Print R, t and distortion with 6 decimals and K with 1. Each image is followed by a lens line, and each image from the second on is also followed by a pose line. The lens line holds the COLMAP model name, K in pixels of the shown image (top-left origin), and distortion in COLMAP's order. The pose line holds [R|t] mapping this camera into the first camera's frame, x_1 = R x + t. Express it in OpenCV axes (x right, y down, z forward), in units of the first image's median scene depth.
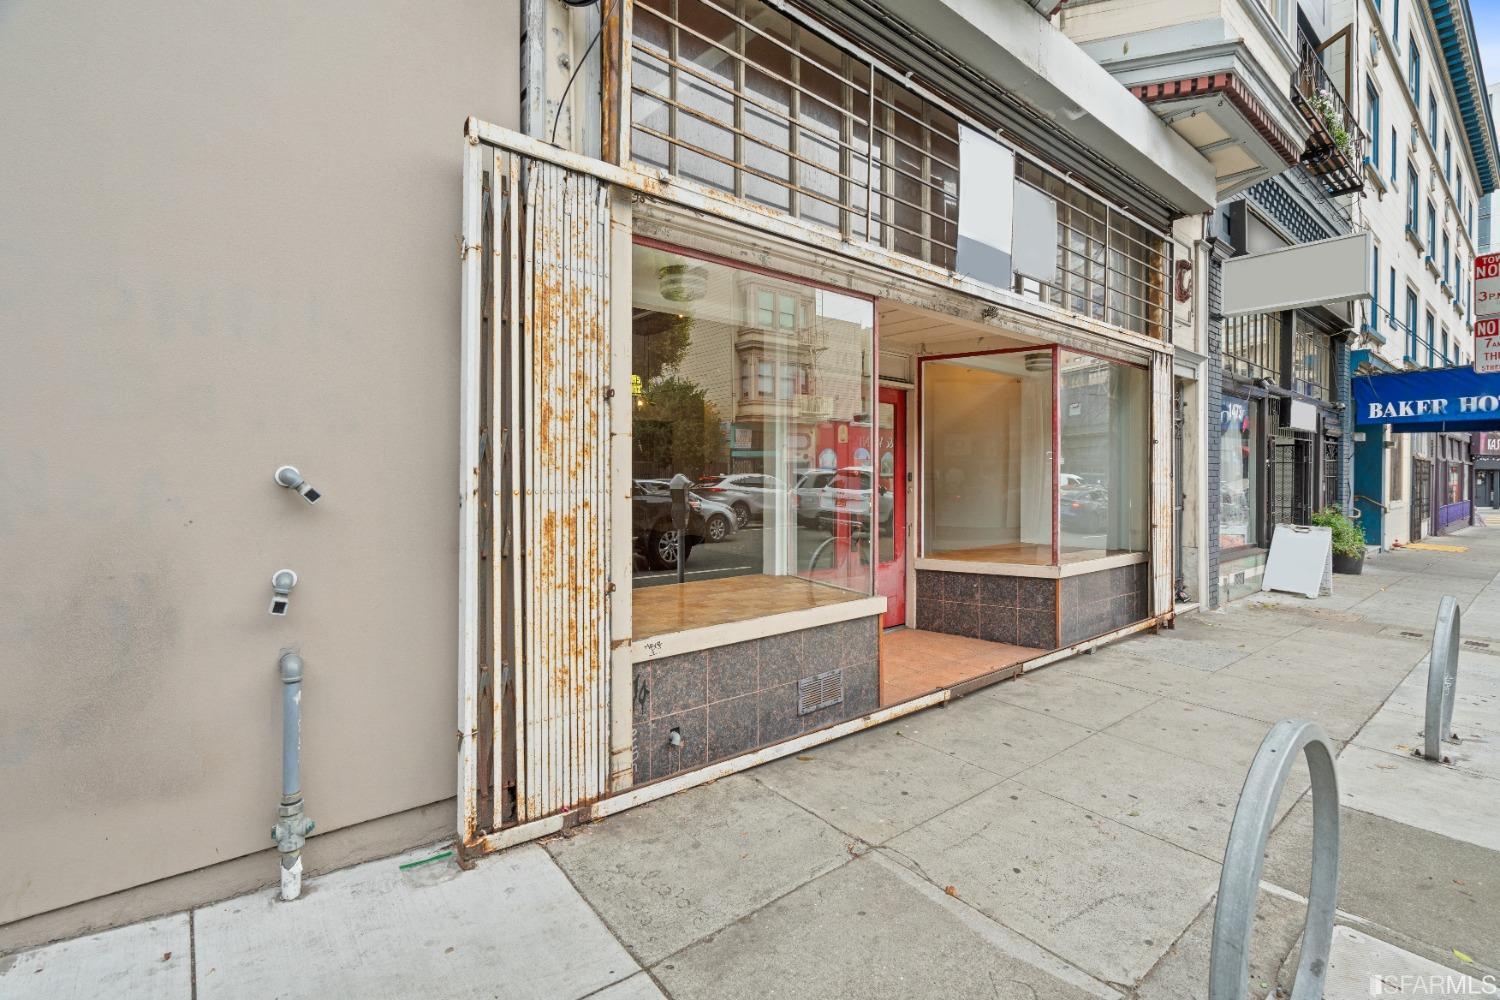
lens RADIAL K [[665.7, 0, 744.0], [0, 665.7, 479.4], [0, 0, 1]] dist [-0.014285, -0.000509]
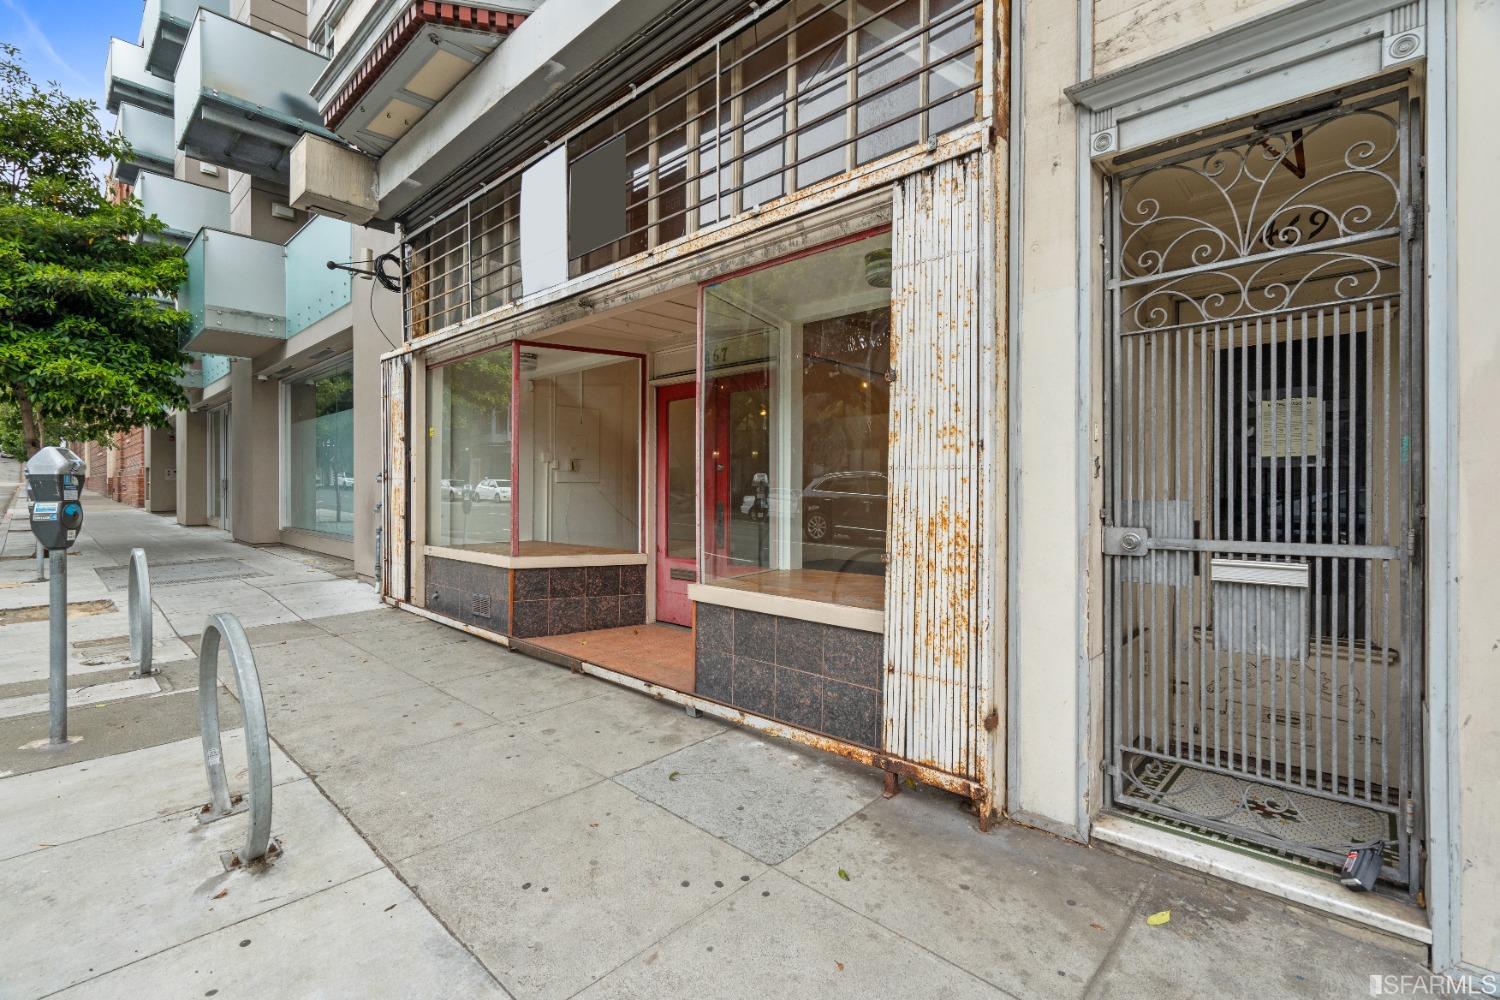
lens RADIAL K [[687.4, 0, 746.6], [0, 687.4, 486.4], [0, 0, 1]] dist [-0.002201, 0.000878]
pose [[0.129645, -0.006576, -0.991539, 1.485051], [-0.009002, 0.999929, -0.007809, 0.034394], [0.991520, 0.009938, 0.129577, 1.149428]]
